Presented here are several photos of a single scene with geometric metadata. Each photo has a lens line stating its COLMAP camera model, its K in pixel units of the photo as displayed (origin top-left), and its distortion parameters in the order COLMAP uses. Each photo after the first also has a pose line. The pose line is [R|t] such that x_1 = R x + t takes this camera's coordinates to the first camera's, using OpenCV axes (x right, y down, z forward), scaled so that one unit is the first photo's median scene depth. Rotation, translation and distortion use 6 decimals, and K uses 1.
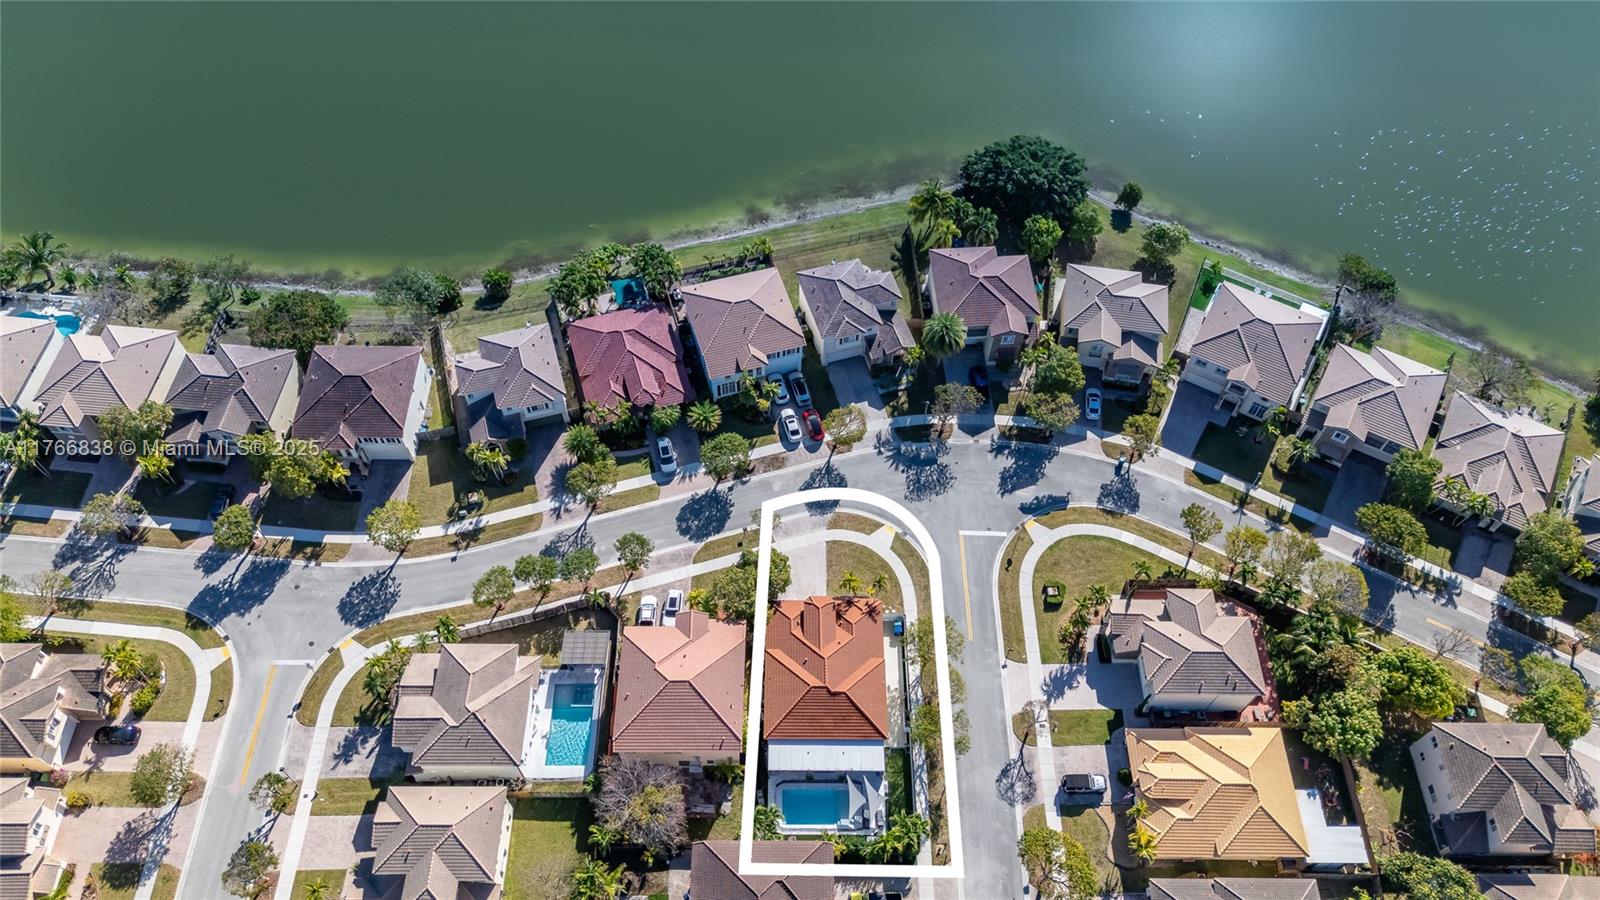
lens RADIAL K [[1159.9, 0, 793.8], [0, 1159.9, 432.7], [0, 0, 1]] dist [0.047339, -0.033701]
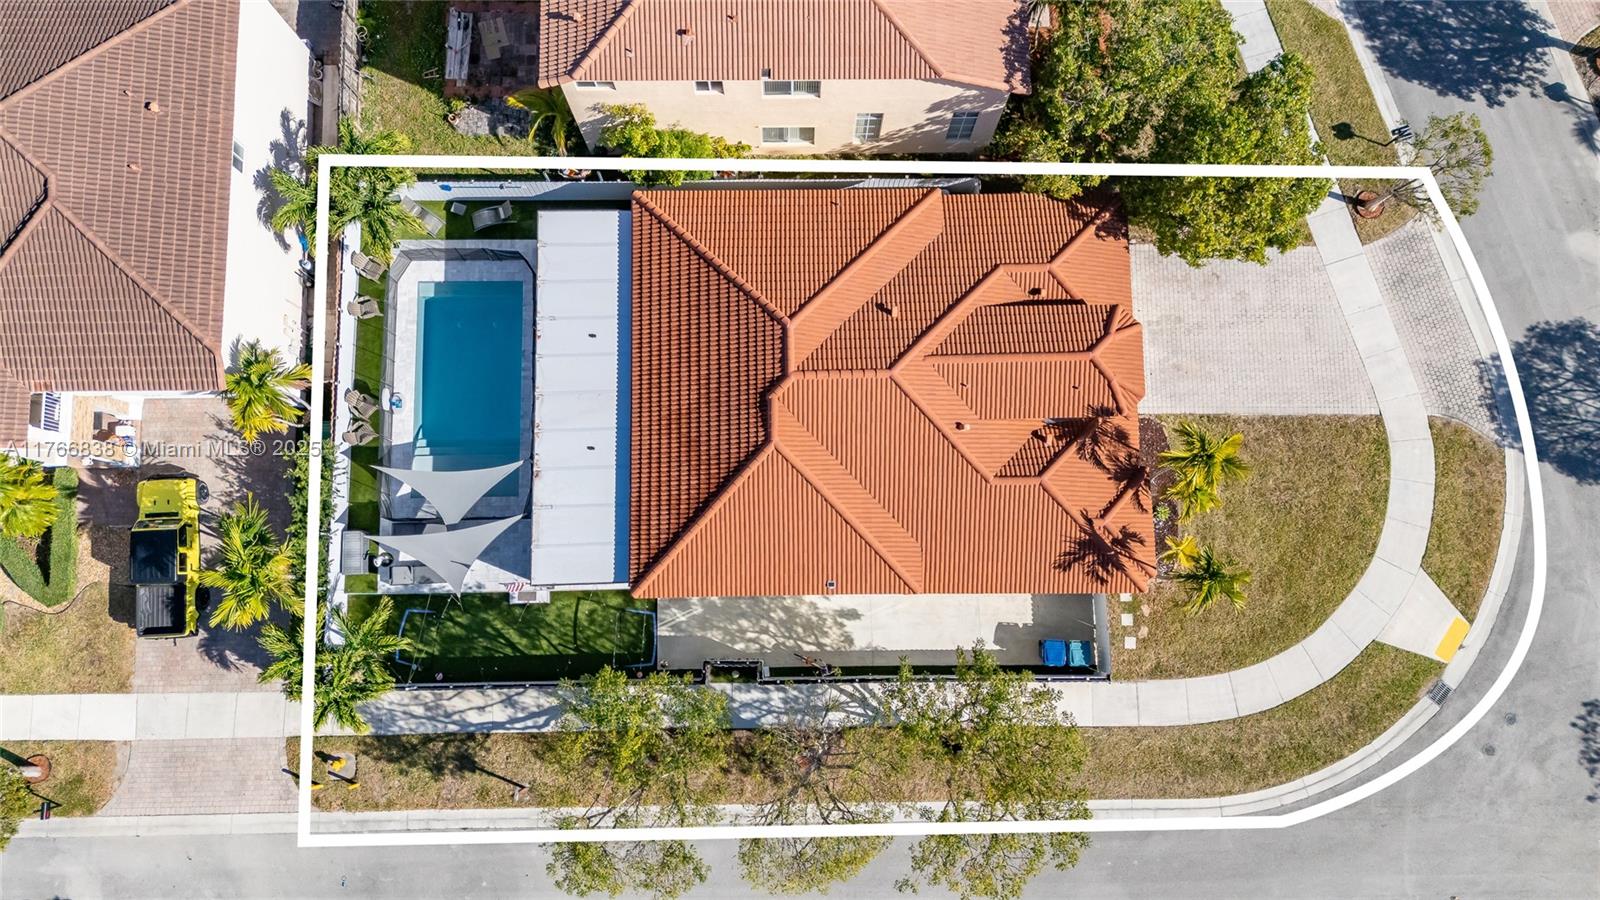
lens RADIAL K [[1159.9, 0, 802.3], [0, 1159.9, 446.2], [0, 0, 1]] dist [0.047339, -0.033701]
pose [[0.015263, 0.987797, -0.154998, 0.082698], [-0.839209, 0.096931, 0.535100, 0.062607], [0.543594, 0.121909, 0.830448, 0.718116]]
